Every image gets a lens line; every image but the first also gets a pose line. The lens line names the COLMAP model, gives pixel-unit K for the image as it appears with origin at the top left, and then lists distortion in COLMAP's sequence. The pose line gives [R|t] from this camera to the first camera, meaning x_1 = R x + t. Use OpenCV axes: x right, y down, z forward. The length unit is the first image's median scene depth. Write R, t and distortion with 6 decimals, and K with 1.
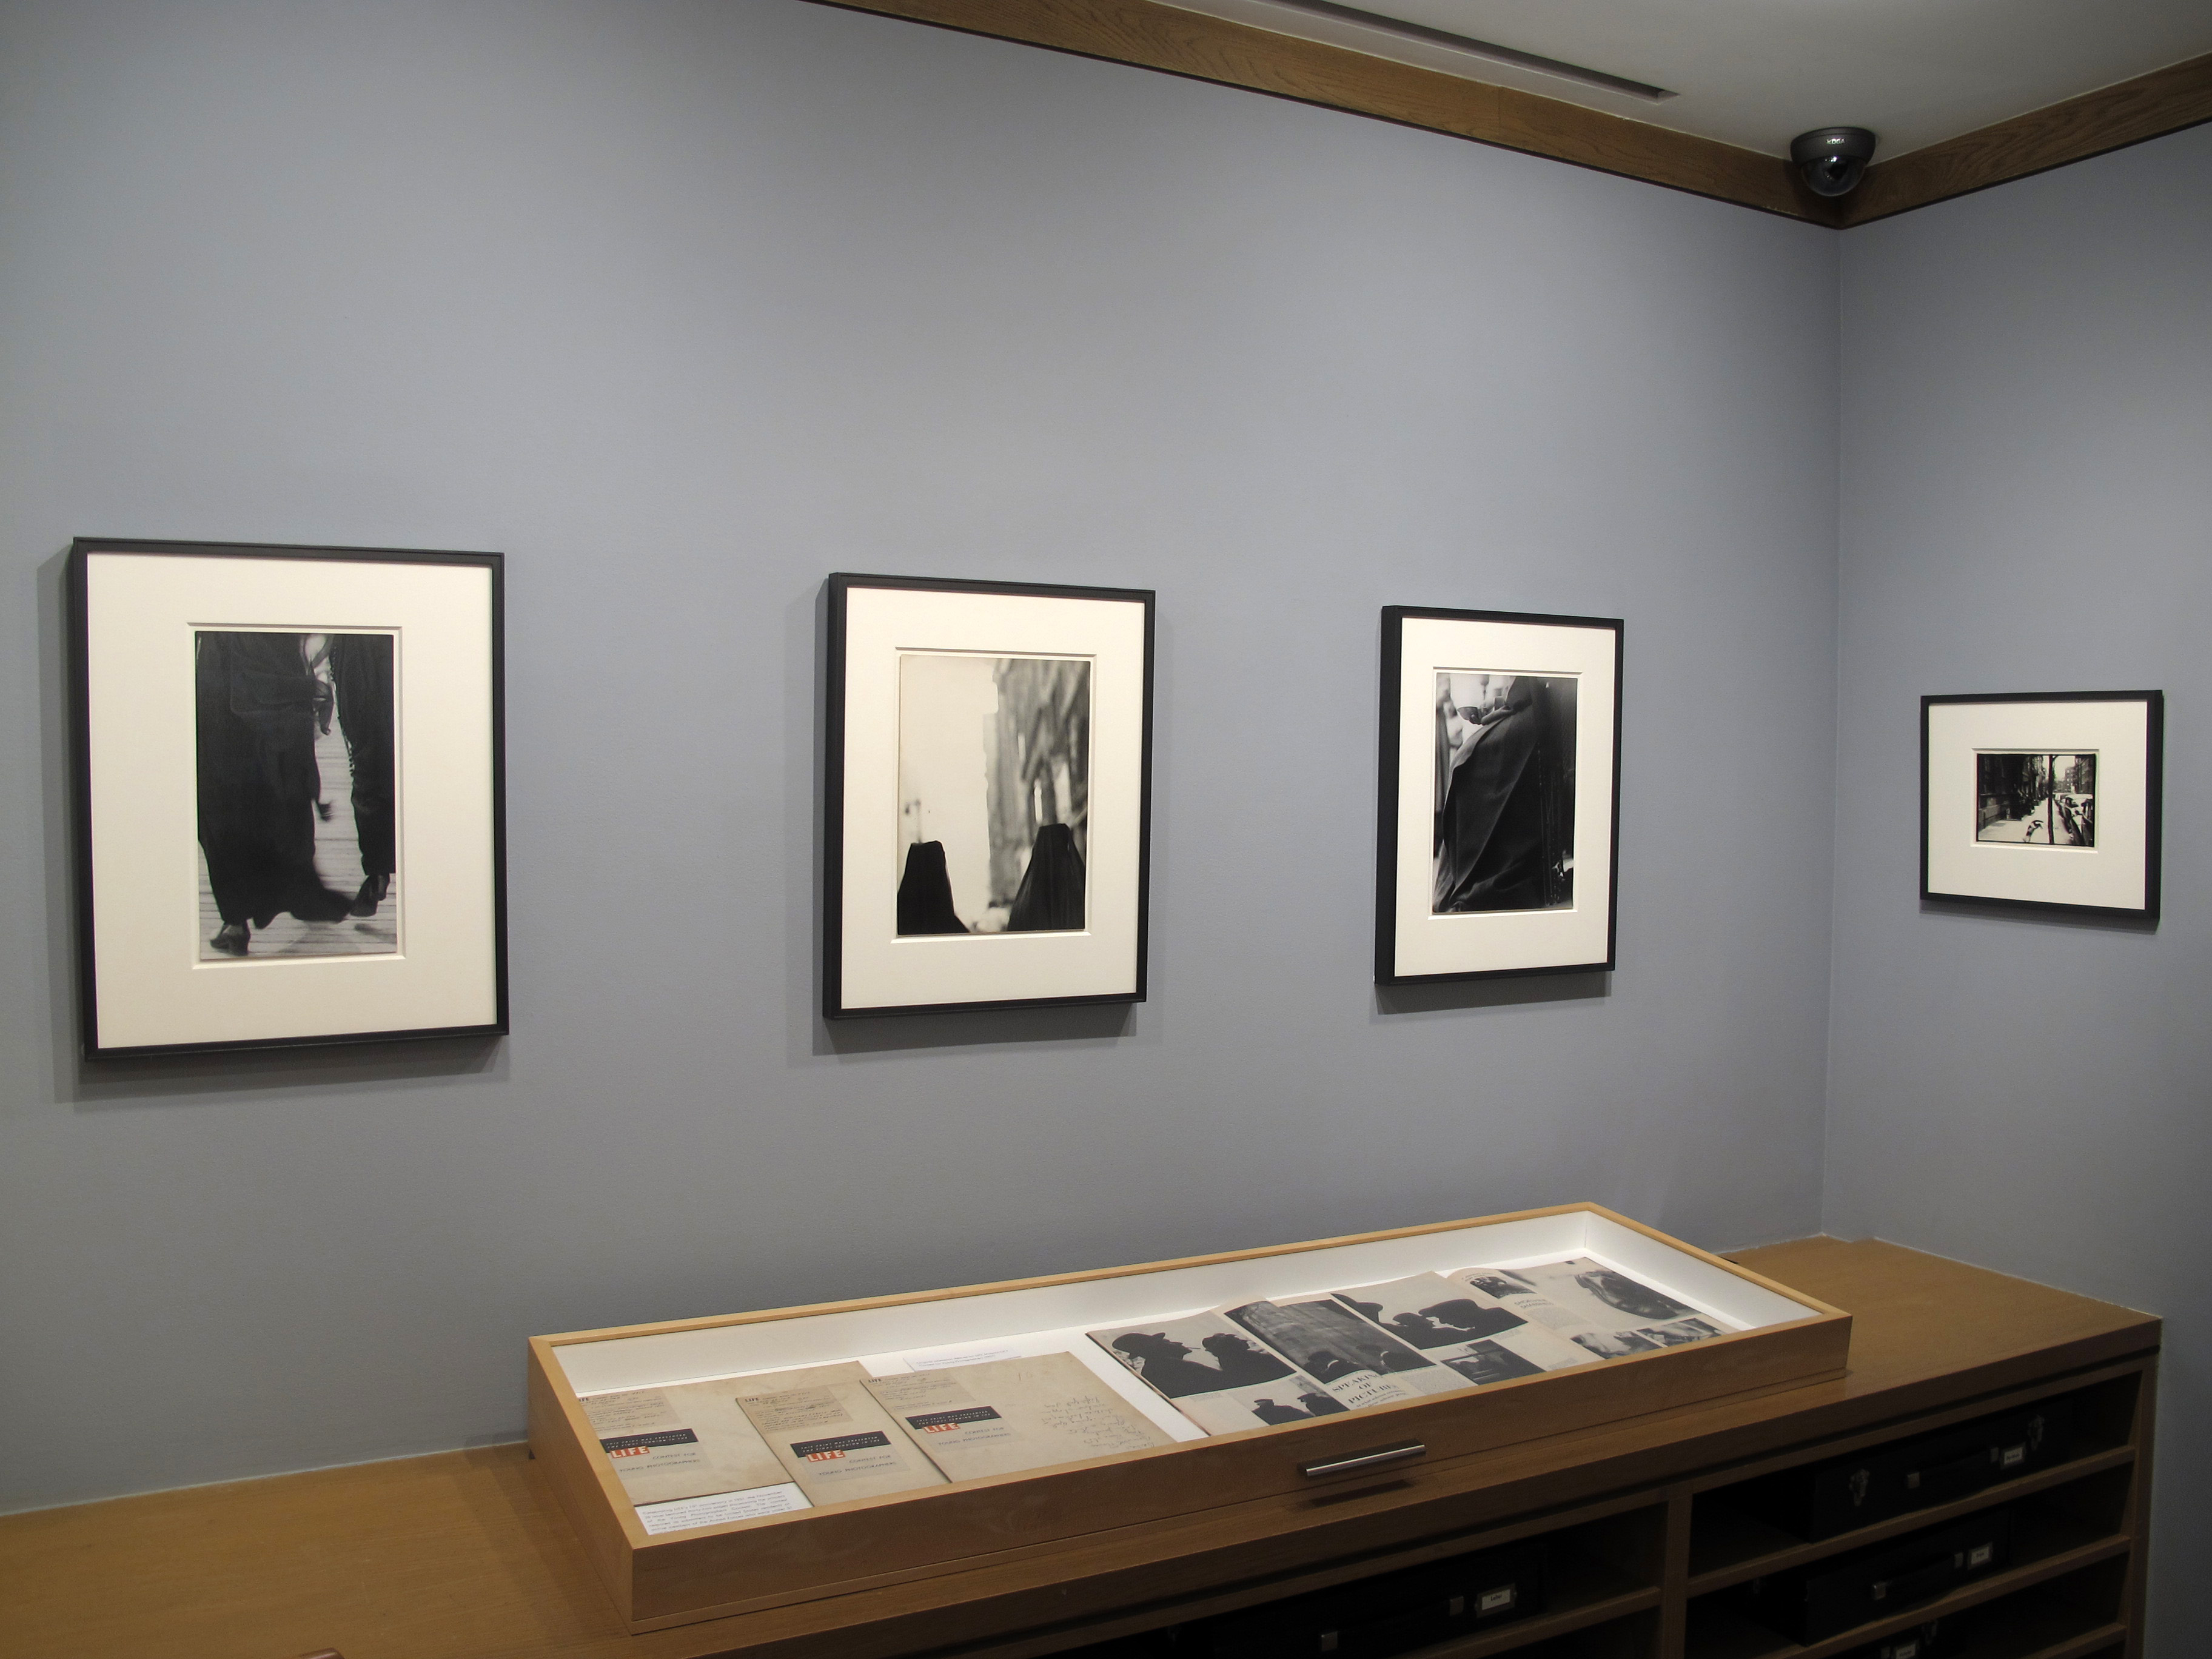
lens RADIAL K [[1873.6, 0, 1112.2], [0, 1873.6, 814.4], [0, 0, 1]] dist [-0.142846, 0.099605]
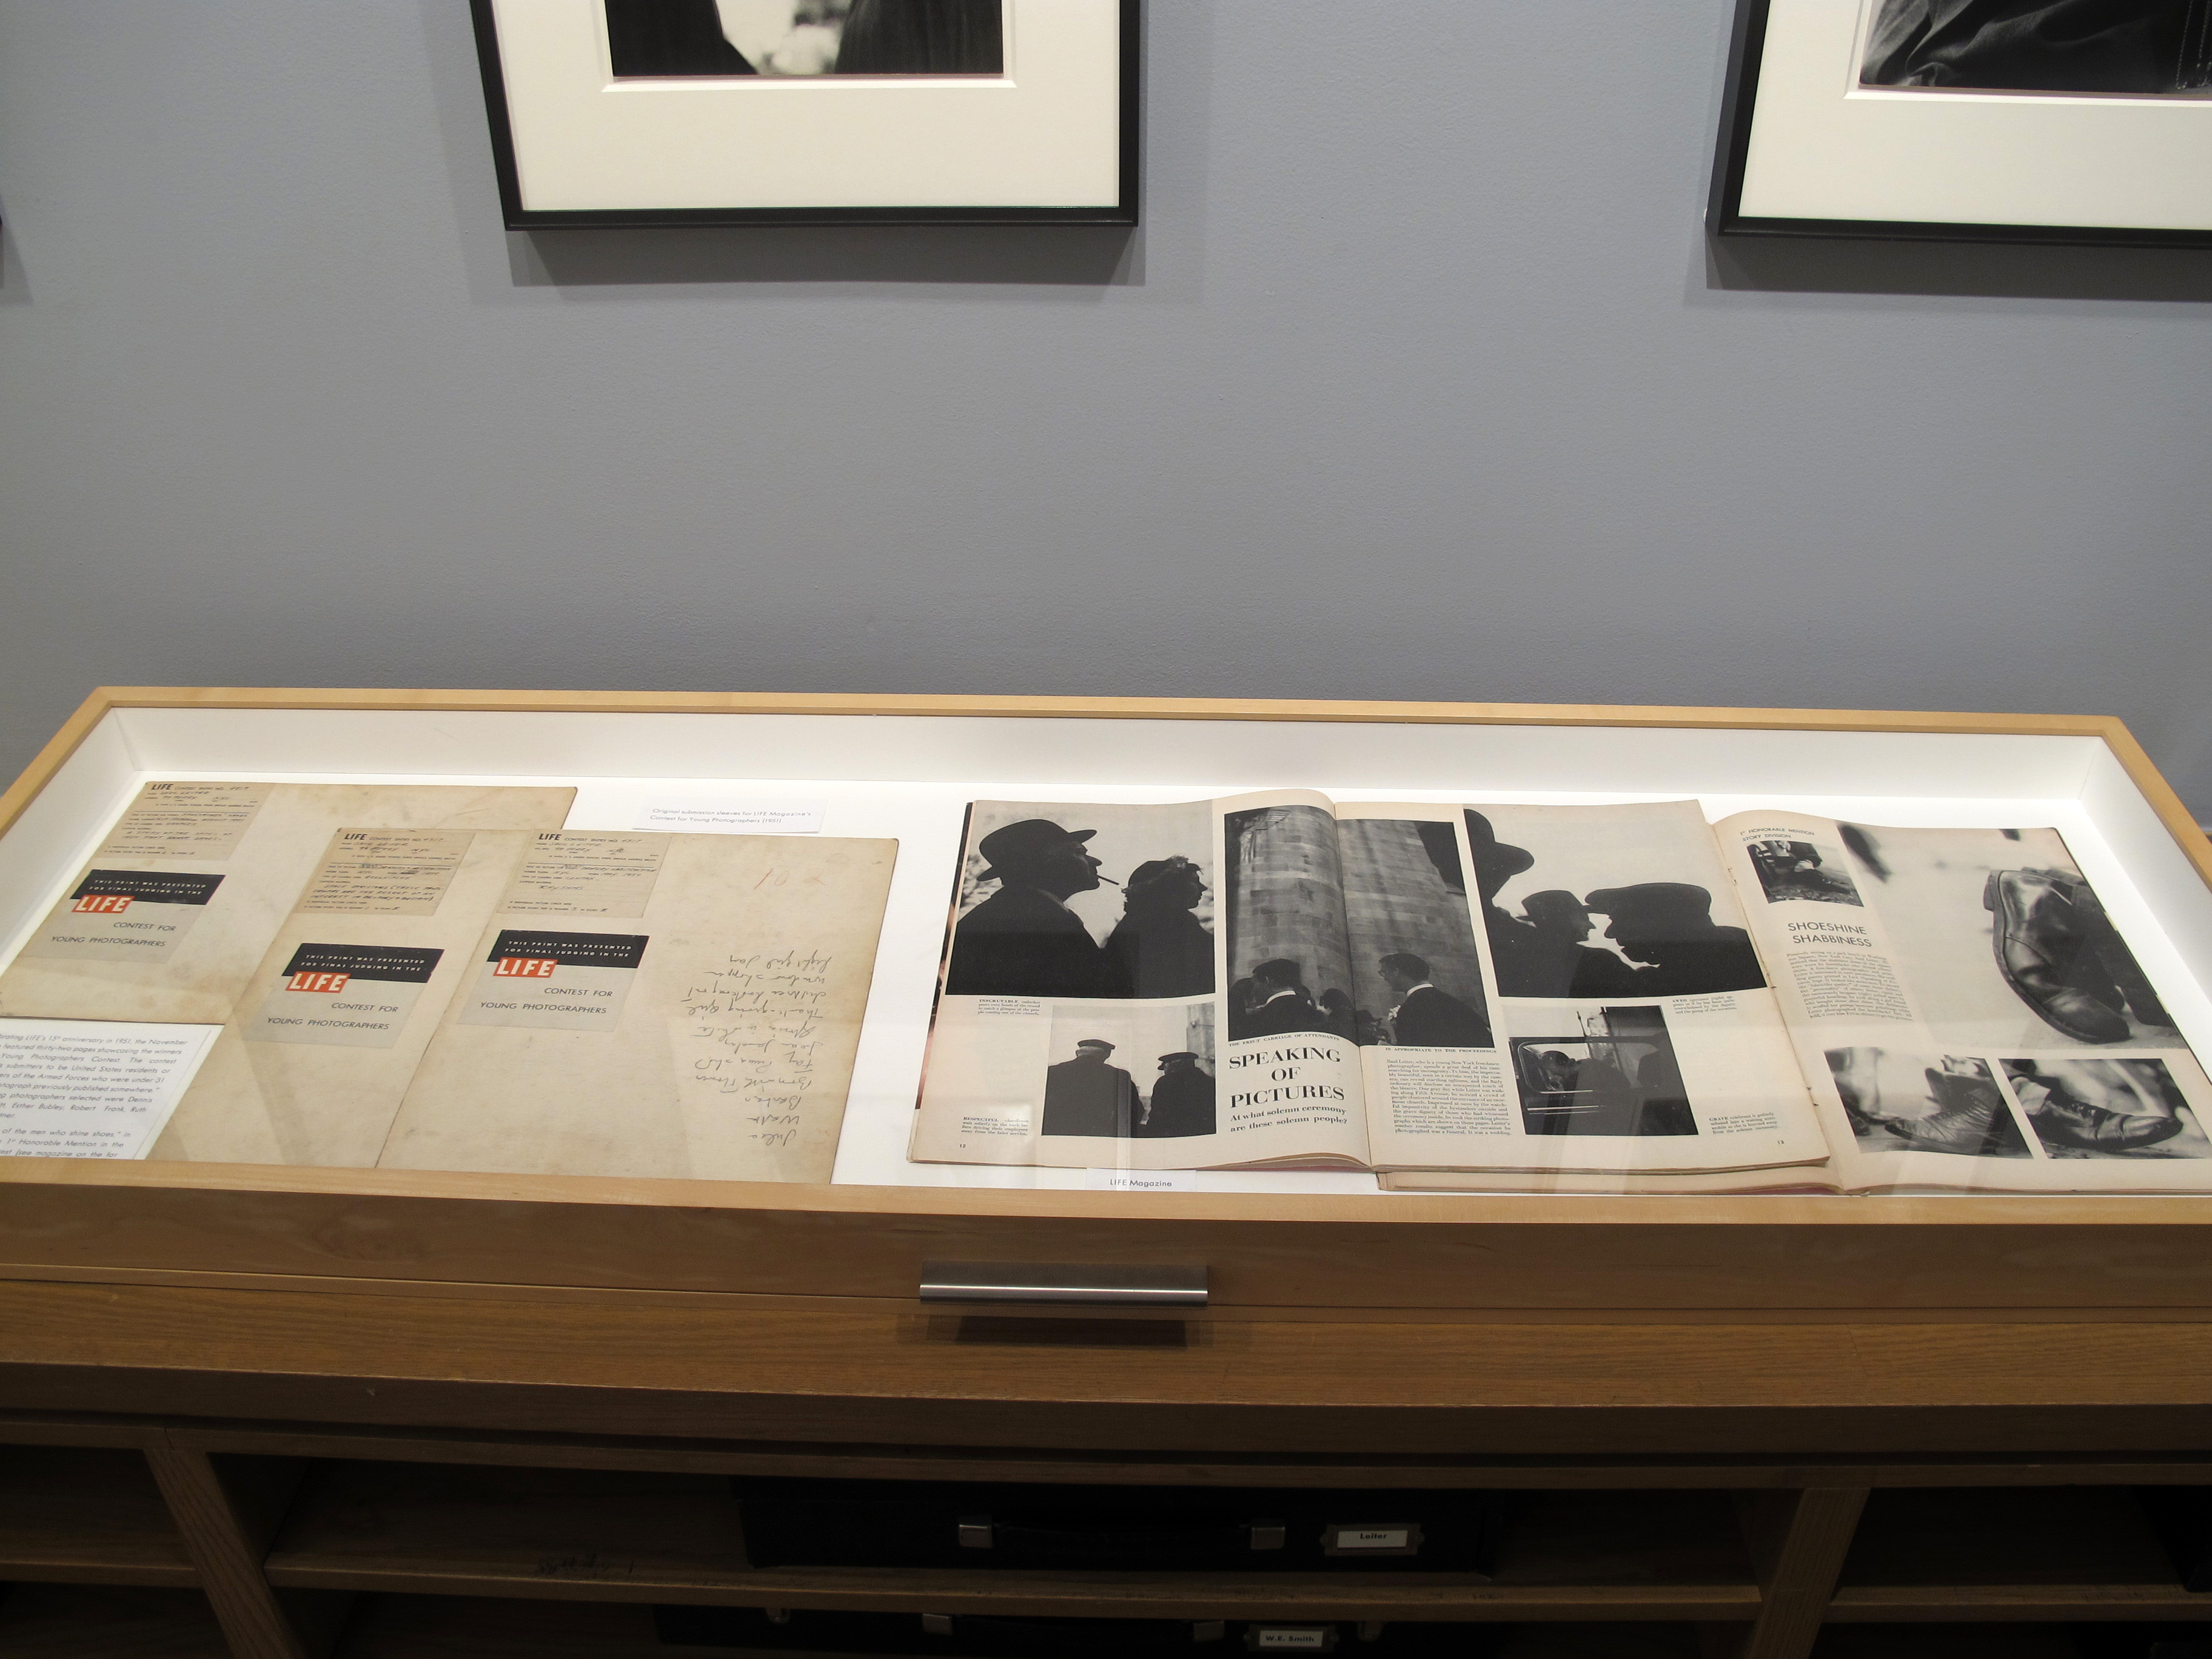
lens RADIAL K [[1873.6, 0, 1102.1], [0, 1873.6, 831.8], [0, 0, 1]] dist [-0.142846, 0.099605]
pose [[0.872362, 0.248300, -0.421108, 0.273612], [-0.005882, 0.866675, 0.498838, -0.008517], [0.488825, -0.432690, 0.757515, 0.563490]]
